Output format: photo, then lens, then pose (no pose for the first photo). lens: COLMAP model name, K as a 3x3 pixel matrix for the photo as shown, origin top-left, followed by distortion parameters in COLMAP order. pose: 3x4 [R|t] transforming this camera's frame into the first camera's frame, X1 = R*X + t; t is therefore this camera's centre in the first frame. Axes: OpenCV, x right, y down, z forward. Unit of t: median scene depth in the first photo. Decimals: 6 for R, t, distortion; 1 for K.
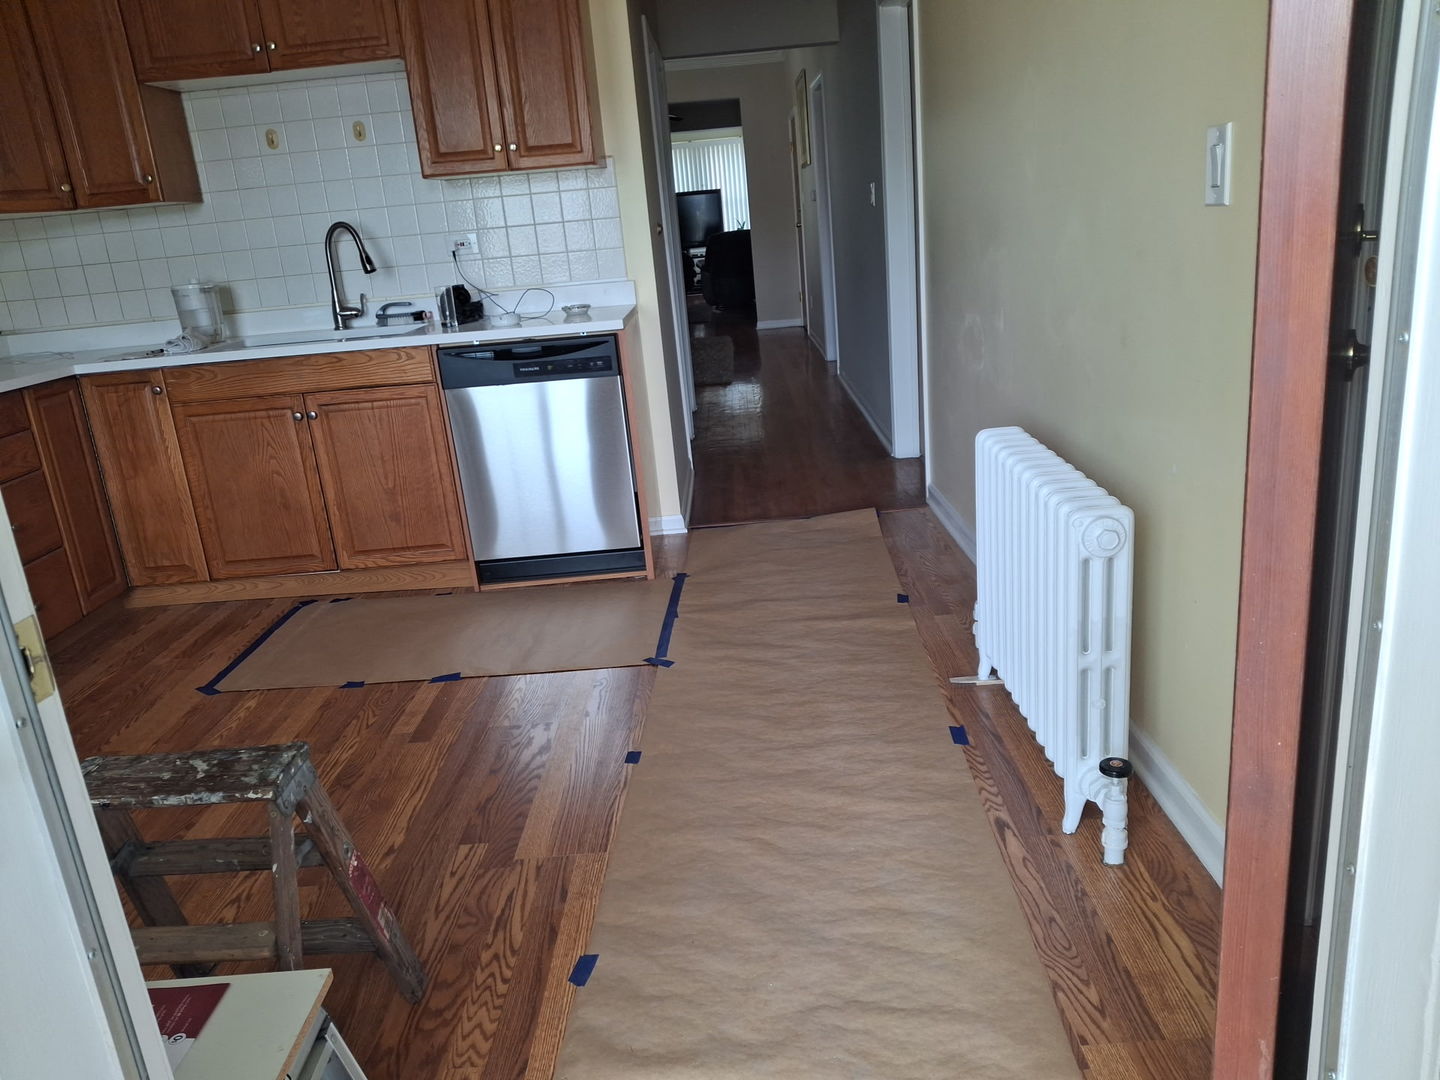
lens RADIAL K [[1090.5, 0, 734.3], [0, 1090.5, 512.2], [0, 0, 1]] dist [0.059657, -0.063698]
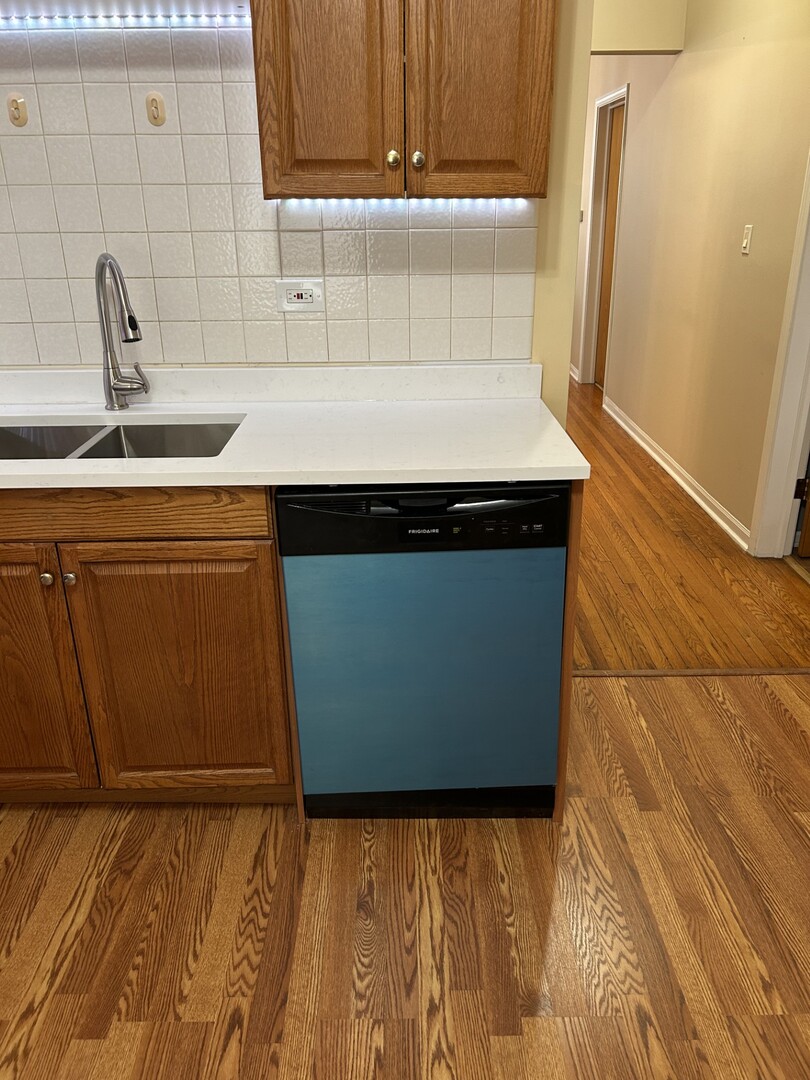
lens RADIAL K [[817.9, 0, 411.6], [0, 817.9, 529.2], [0, 0, 1]] dist [0.059657, -0.063698]
pose [[0.996472, 0.071317, 0.044242, -0.209694], [-0.075666, 0.991481, 0.106020, -0.176410], [-0.036304, -0.108993, 0.993379, 0.520680]]
